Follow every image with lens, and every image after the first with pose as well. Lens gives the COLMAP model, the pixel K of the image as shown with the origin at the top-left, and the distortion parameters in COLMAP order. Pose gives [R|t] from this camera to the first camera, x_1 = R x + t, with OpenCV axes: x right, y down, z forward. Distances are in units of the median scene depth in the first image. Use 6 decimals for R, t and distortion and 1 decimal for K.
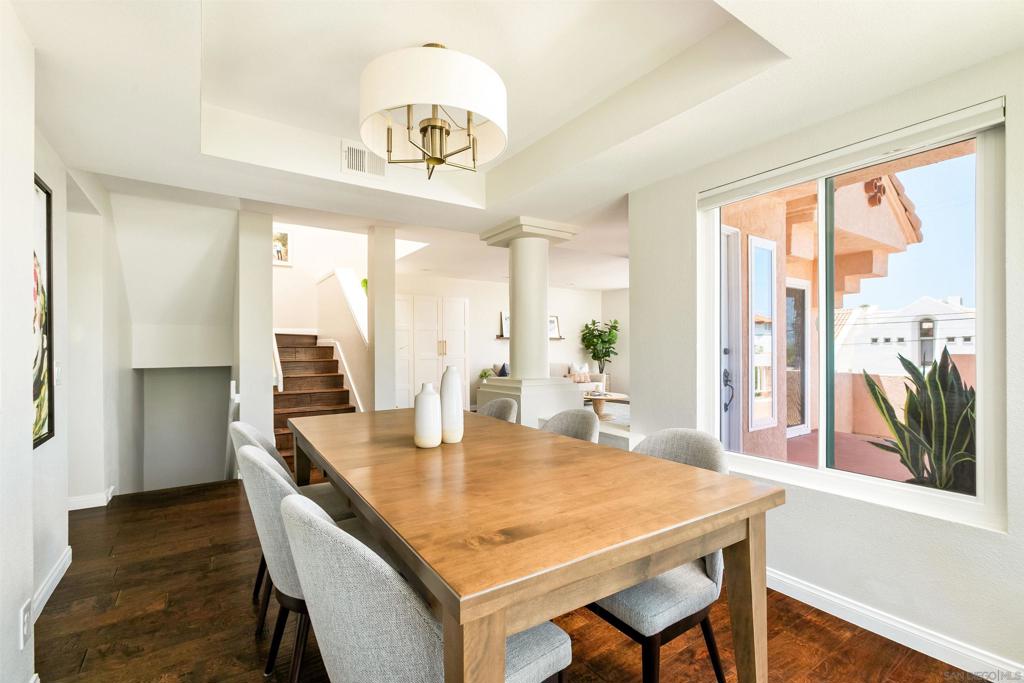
lens RADIAL K [[455.5, 0, 493.3], [0, 455.5, 348.6], [0, 0, 1]] dist [-0.009526, 0.005908]
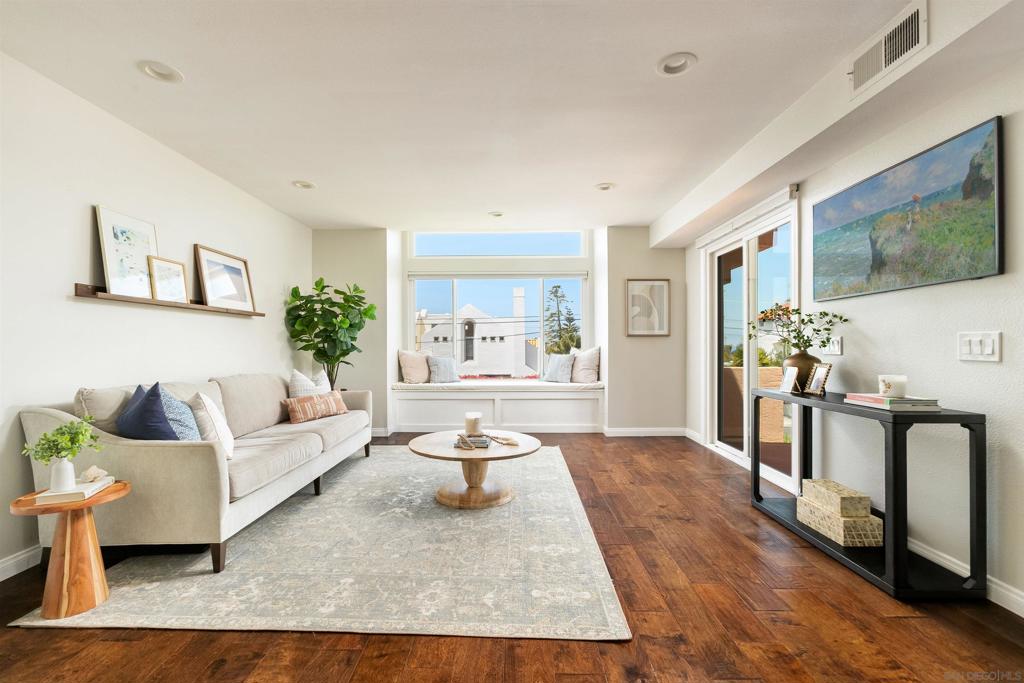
lens RADIAL K [[455.5, 0, 503.9], [0, 455.5, 344.3], [0, 0, 1]] dist [-0.009526, 0.005908]
pose [[0.558678, 0.001065, 0.829384, -0.069866], [0.007503, 0.999952, -0.006338, 0.009862], [-0.829351, 0.009764, 0.558643, 0.570524]]
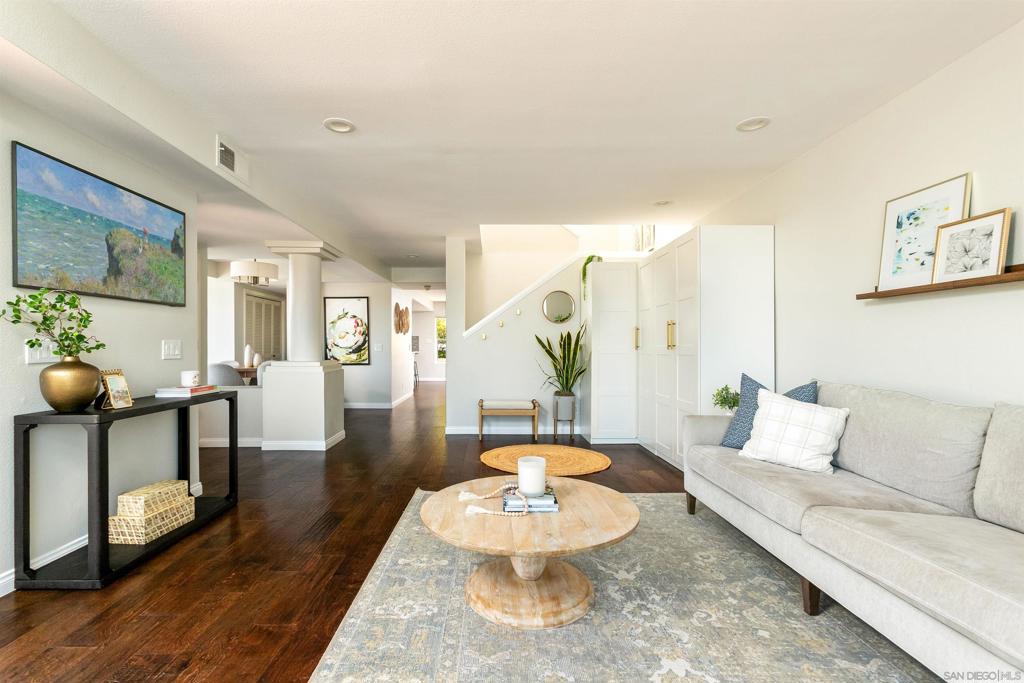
lens RADIAL K [[455.5, 0, 493.9], [0, 455.5, 343.5], [0, 0, 1]] dist [-0.009526, 0.005908]
pose [[-0.531730, -0.001155, -0.846913, 0.356359], [-0.000916, 0.999999, -0.000790, 0.007058], [0.846913, 0.000356, -0.531731, 0.858944]]
